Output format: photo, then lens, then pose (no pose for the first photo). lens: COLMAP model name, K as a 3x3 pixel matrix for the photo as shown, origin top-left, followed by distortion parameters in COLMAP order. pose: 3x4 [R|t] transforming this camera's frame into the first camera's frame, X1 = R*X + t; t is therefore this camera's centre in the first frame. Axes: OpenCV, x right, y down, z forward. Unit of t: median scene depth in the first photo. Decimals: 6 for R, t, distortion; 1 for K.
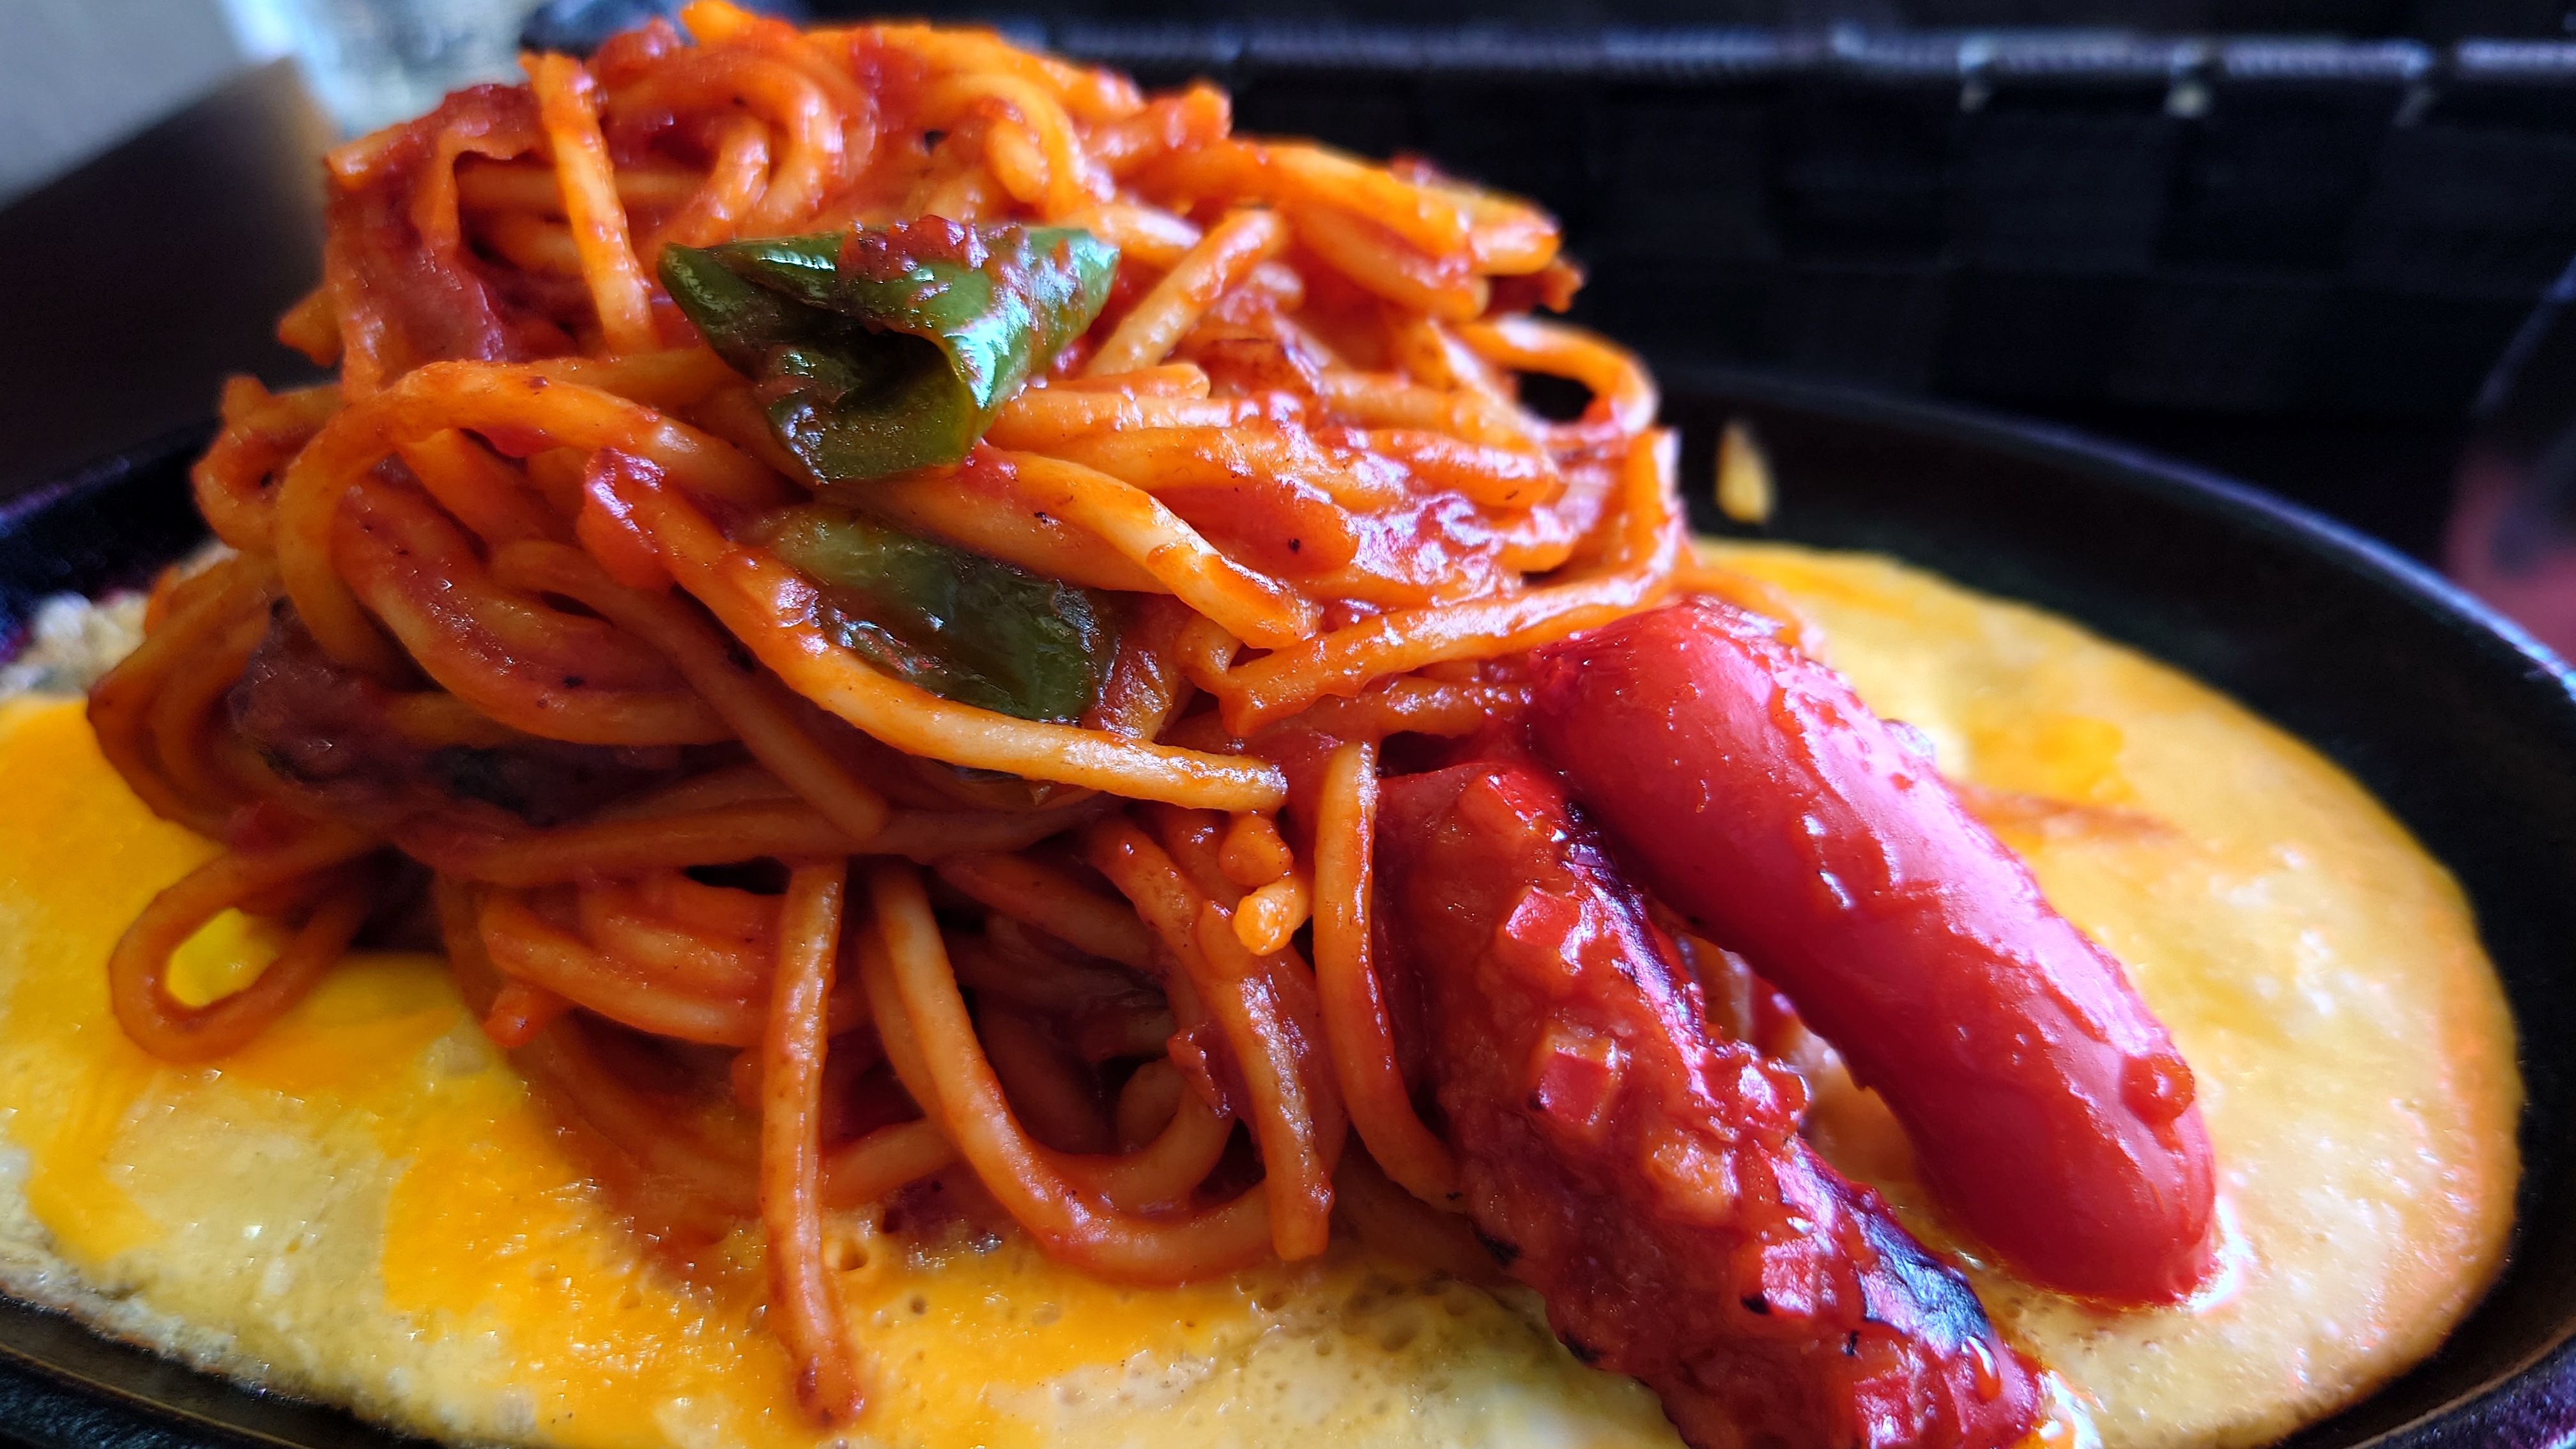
lens RADIAL K [[1993.6, 0, 1288.0], [0, 1993.6, 724.5], [0, 0, 1]] dist [-0.038279, 0.066482]
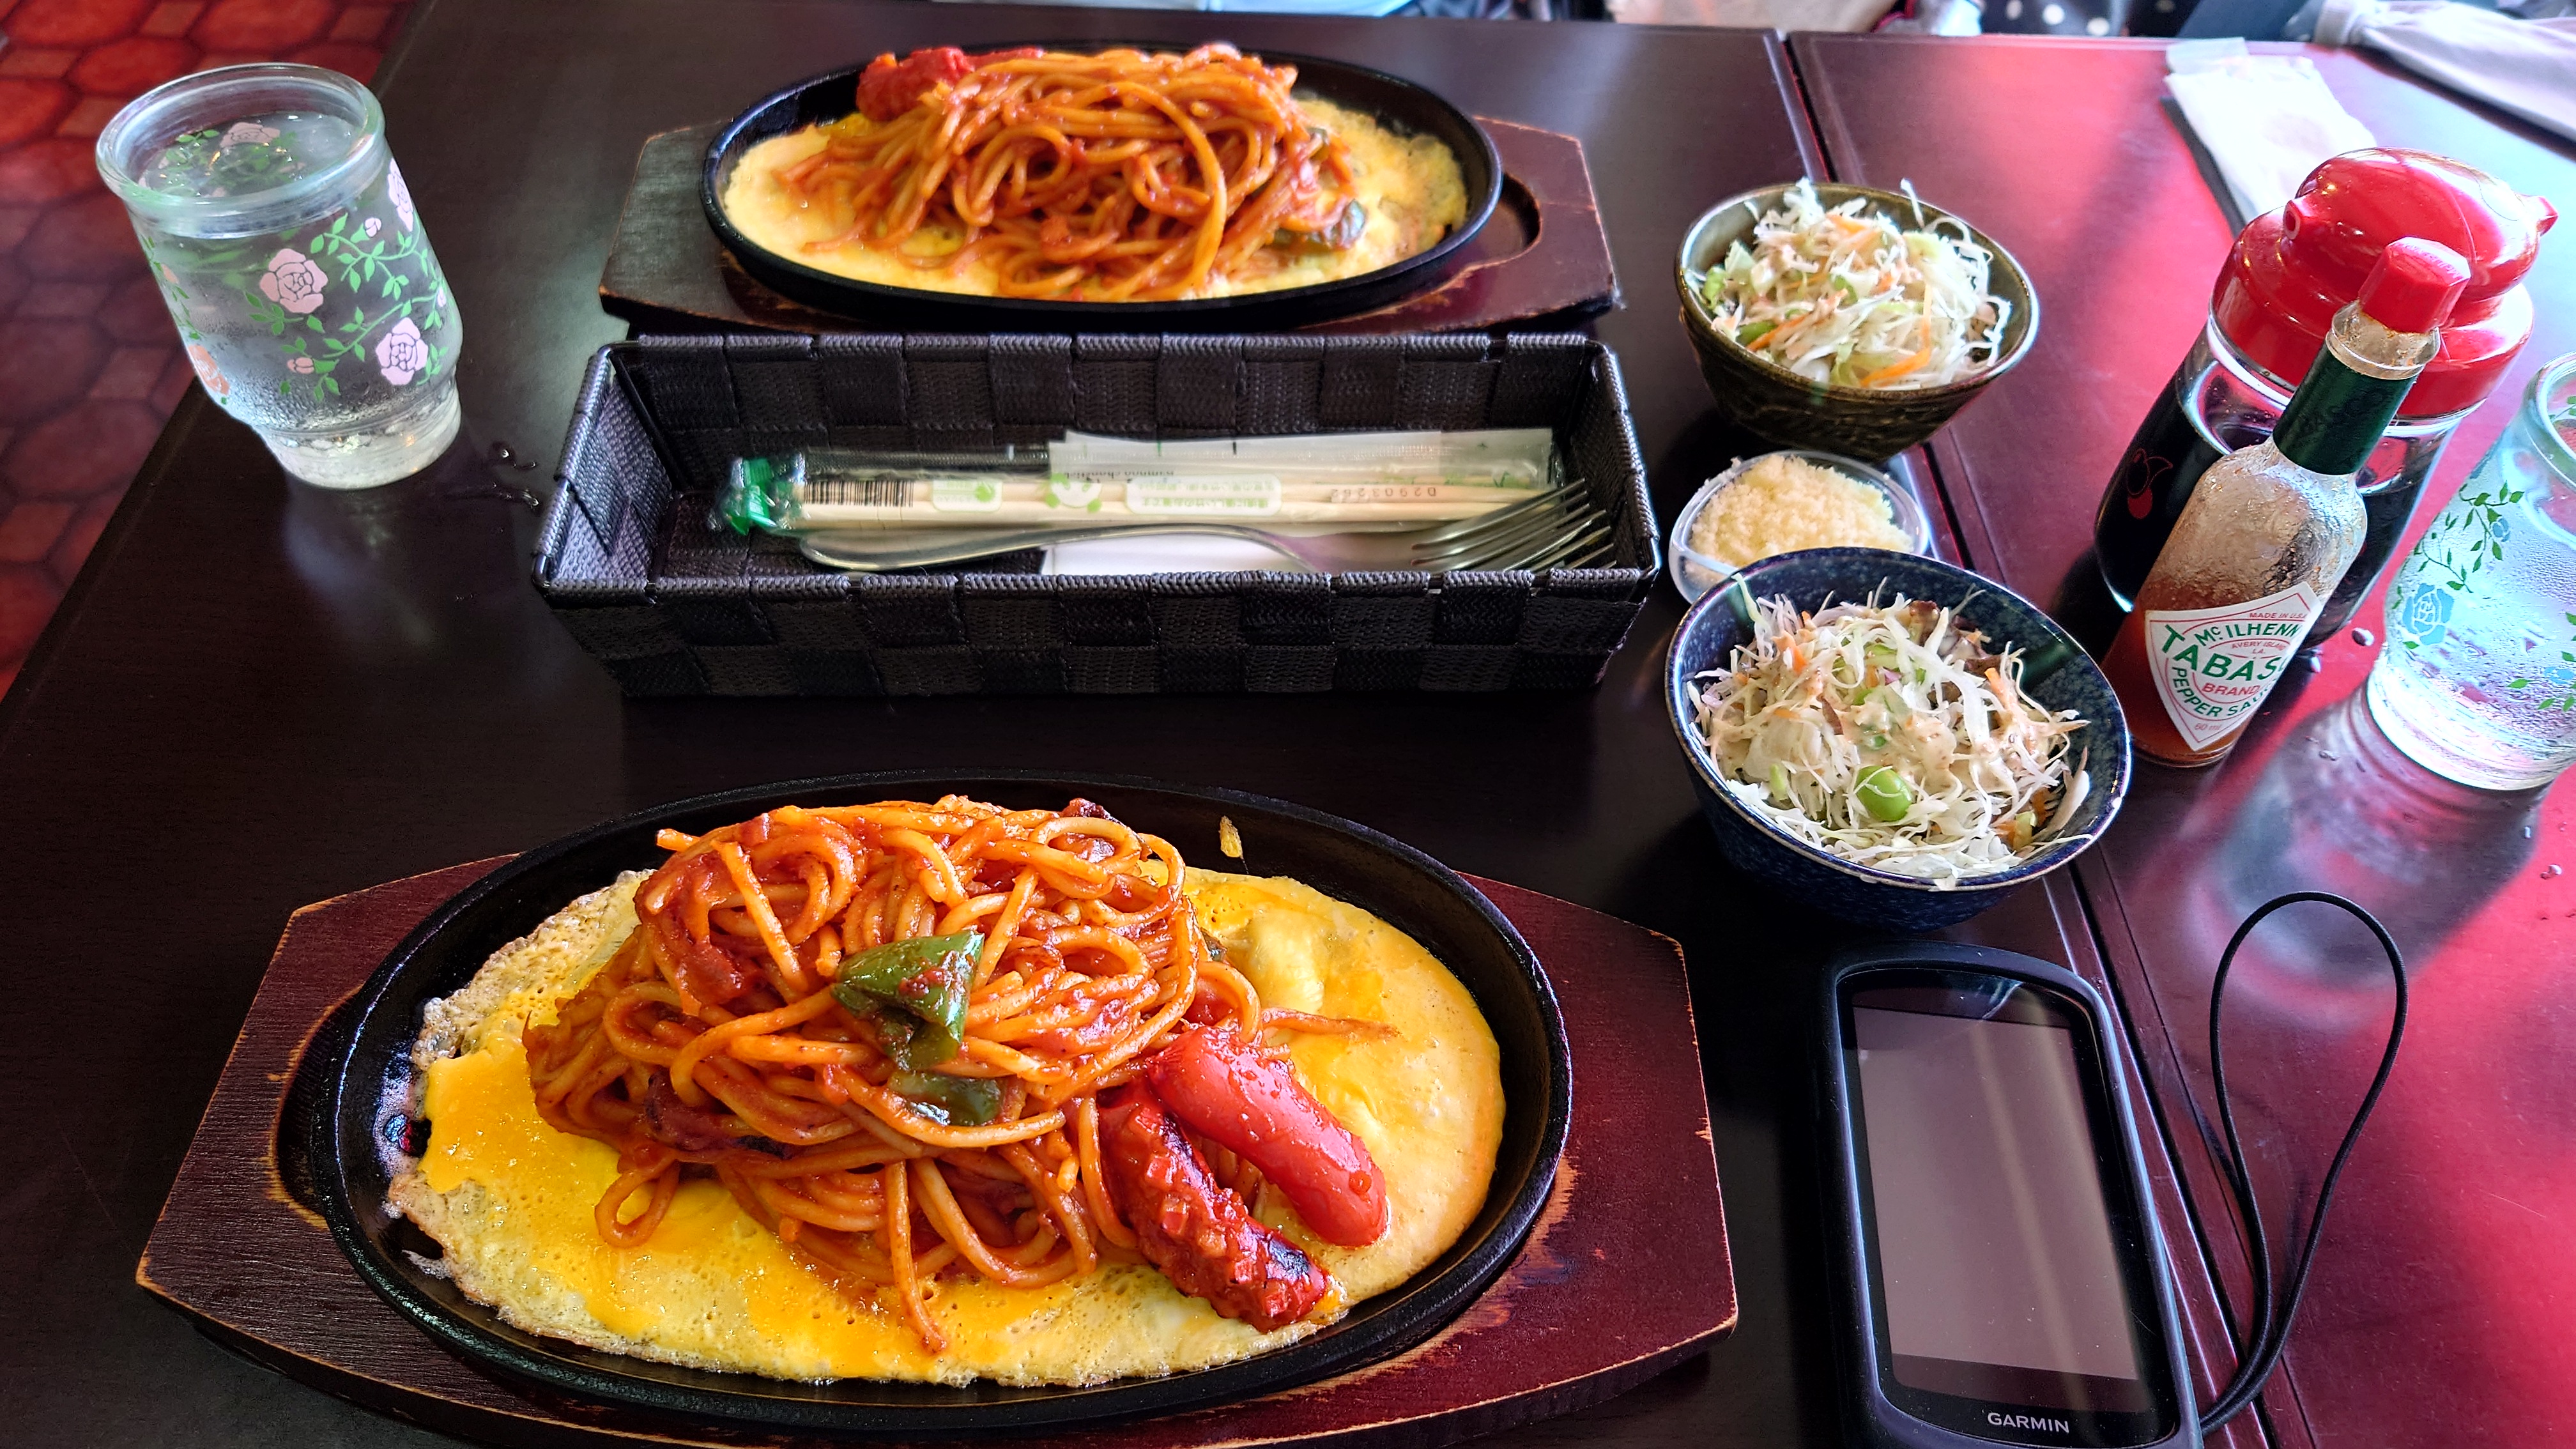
lens RADIAL K [[1919.7, 0, 1288.0], [0, 1919.7, 724.5], [0, 0, 1]] dist [-0.000087, 0.000147]
pose [[0.975921, -0.108406, 0.189279, -0.152454], [0.067361, 0.975125, 0.211174, -1.100614], [-0.207463, -0.193340, 0.958947, -1.628718]]
